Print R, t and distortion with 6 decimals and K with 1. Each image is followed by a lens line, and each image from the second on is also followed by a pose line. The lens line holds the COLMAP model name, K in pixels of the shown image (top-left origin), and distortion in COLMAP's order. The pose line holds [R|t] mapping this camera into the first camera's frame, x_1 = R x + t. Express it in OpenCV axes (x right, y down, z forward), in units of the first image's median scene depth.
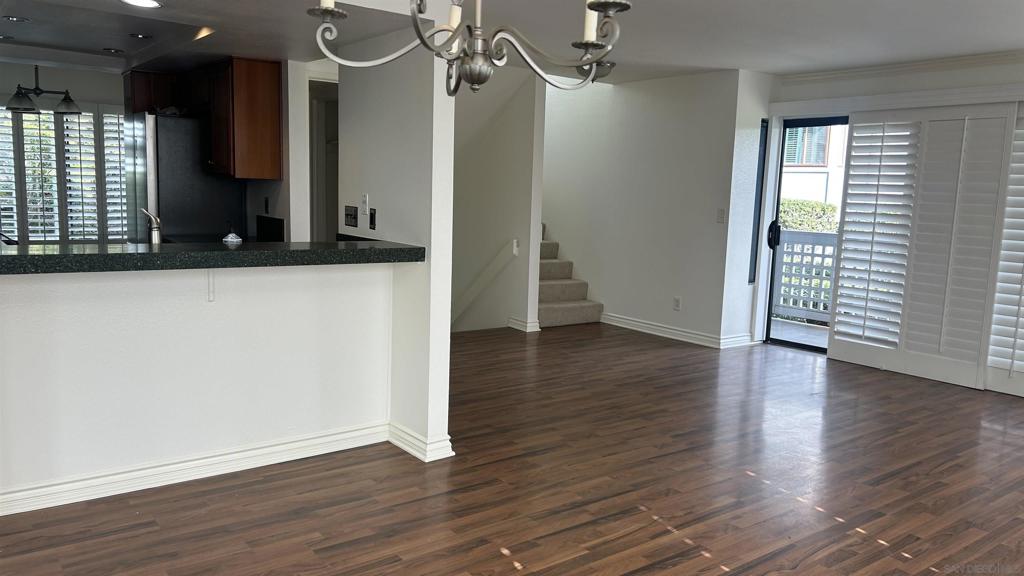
lens RADIAL K [[761.0, 0, 512.0], [0, 761.0, 288.0], [0, 0, 1]] dist [0.069834, -0.088701]
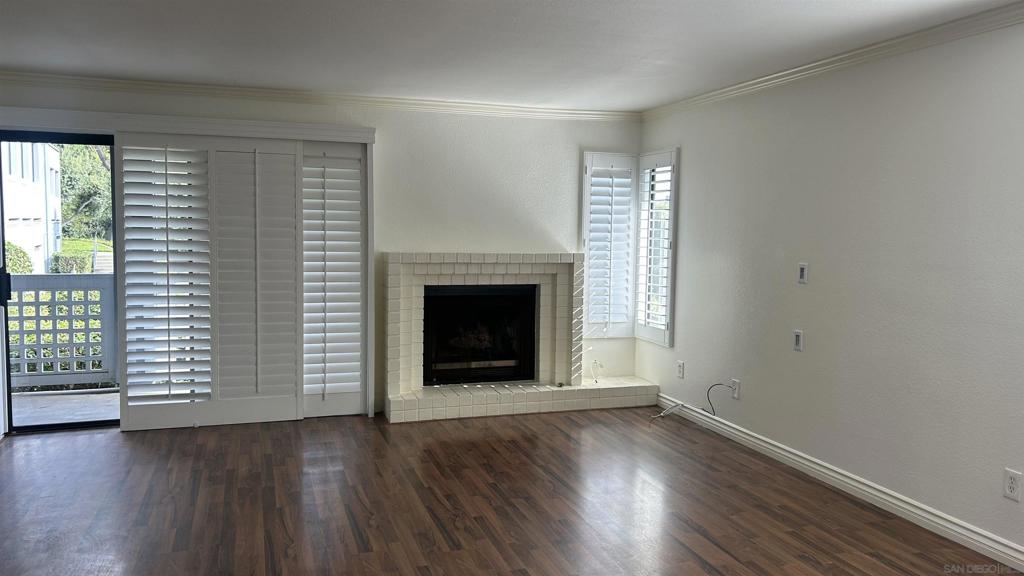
lens RADIAL K [[761.0, 0, 512.0], [0, 761.0, 288.0], [0, 0, 1]] dist [0.069834, -0.088701]
pose [[0.320735, -0.106949, 0.941112, -0.205463], [0.118252, 0.990352, 0.072244, -0.068972], [-0.939758, 0.088117, 0.330287, 0.331902]]
